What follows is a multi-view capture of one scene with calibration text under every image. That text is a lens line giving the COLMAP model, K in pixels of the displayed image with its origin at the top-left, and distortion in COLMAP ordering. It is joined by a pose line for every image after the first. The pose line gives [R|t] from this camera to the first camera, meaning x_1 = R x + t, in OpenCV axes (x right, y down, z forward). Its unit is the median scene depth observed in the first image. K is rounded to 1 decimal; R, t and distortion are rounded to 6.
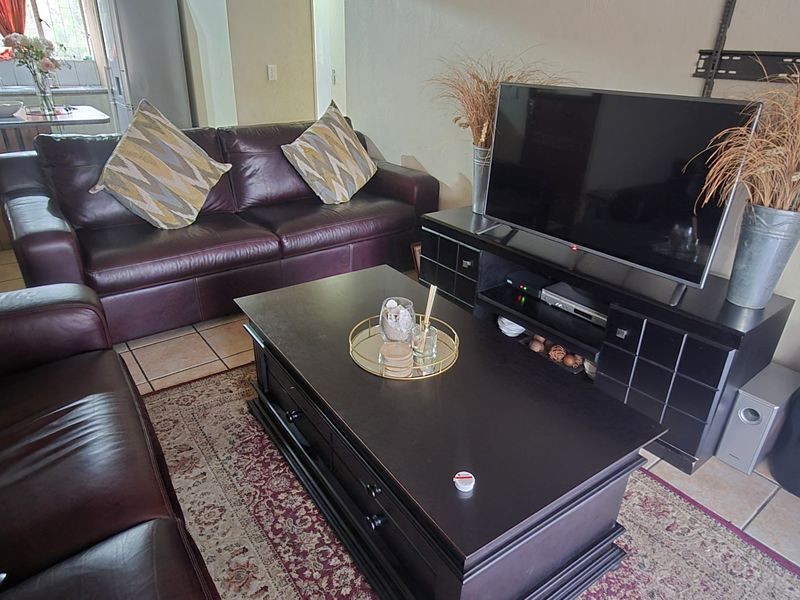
lens RADIAL K [[516.2, 0, 398.1], [0, 516.2, 307.9], [0, 0, 1]] dist [-0.000379, 0.005635]
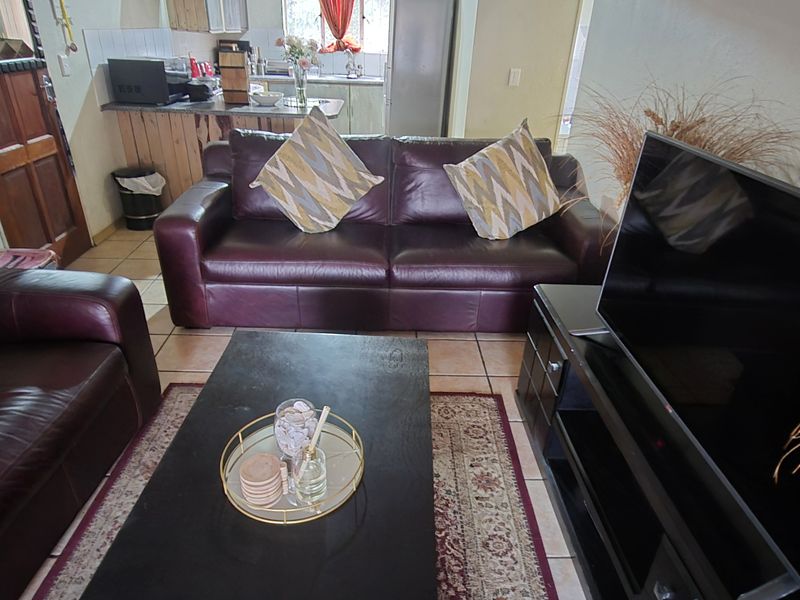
lens RADIAL K [[516.2, 0, 398.1], [0, 516.2, 307.9], [0, 0, 1]] dist [-0.000379, 0.005635]
pose [[0.798638, 0.290364, -0.527131, 0.277748], [-0.277397, 0.954920, 0.105732, -0.159647], [0.534068, 0.061783, 0.843181, 0.227829]]
